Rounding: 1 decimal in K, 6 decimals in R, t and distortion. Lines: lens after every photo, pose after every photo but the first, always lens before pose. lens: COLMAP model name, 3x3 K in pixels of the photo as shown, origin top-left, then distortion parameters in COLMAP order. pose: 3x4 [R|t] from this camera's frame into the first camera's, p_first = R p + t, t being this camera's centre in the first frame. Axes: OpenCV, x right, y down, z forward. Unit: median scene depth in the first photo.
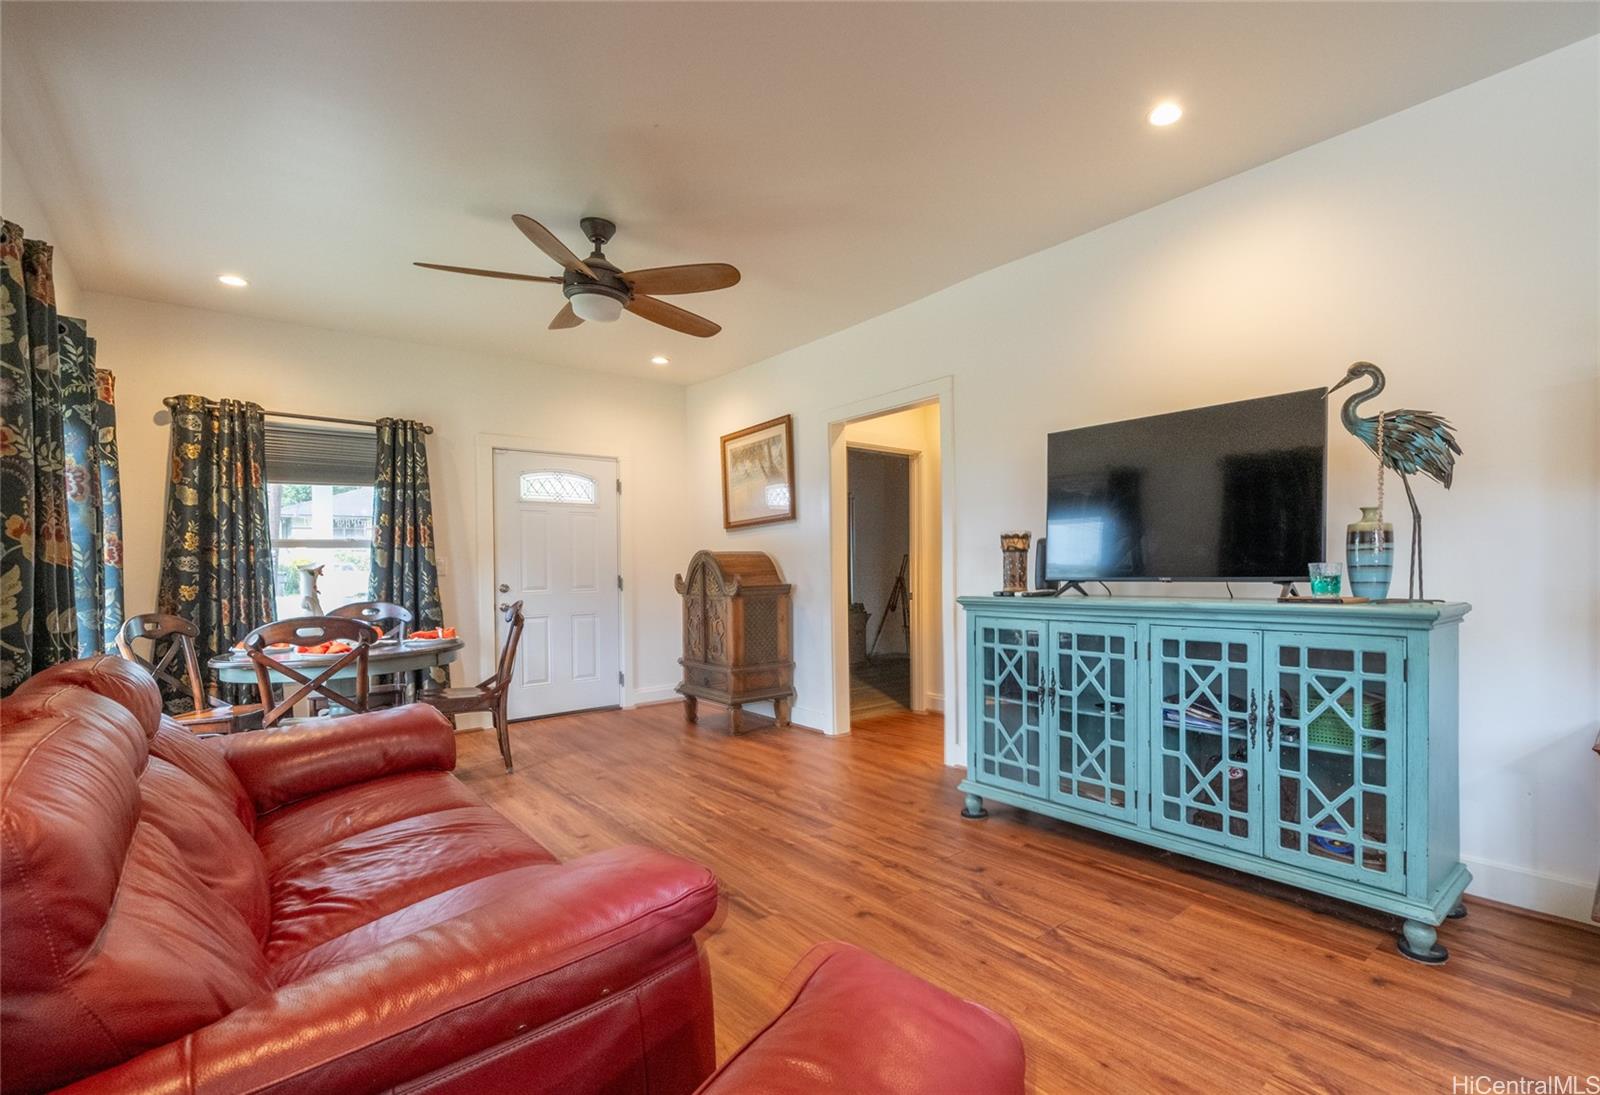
lens RADIAL K [[733.7, 0, 907.2], [0, 733.7, 571.6], [0, 0, 1]] dist [-0.005904, -0.000561]
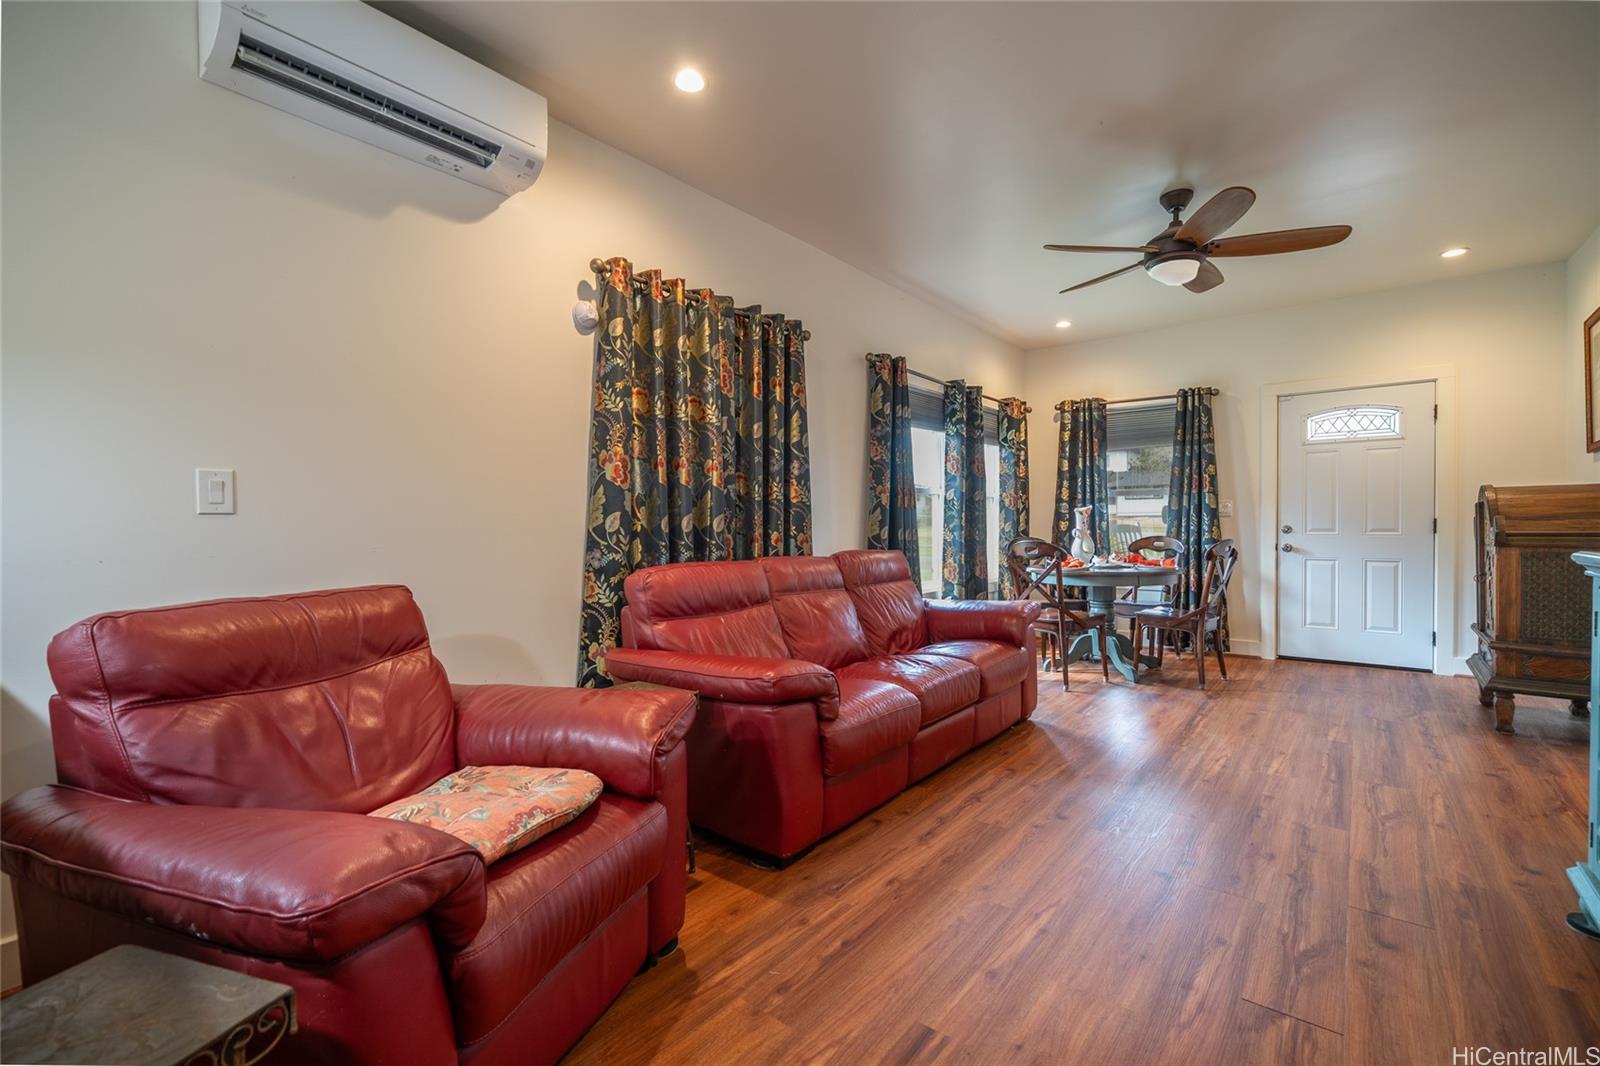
lens RADIAL K [[686.9, 0, 802.7], [0, 686.9, 530.8], [0, 0, 1]] dist [-0.003910, 0.000052]
pose [[0.127781, 0.024652, -0.991496, 0.367922], [-0.004020, 0.999696, 0.024337, 0.004459], [0.991794, 0.000876, 0.127841, 0.213589]]
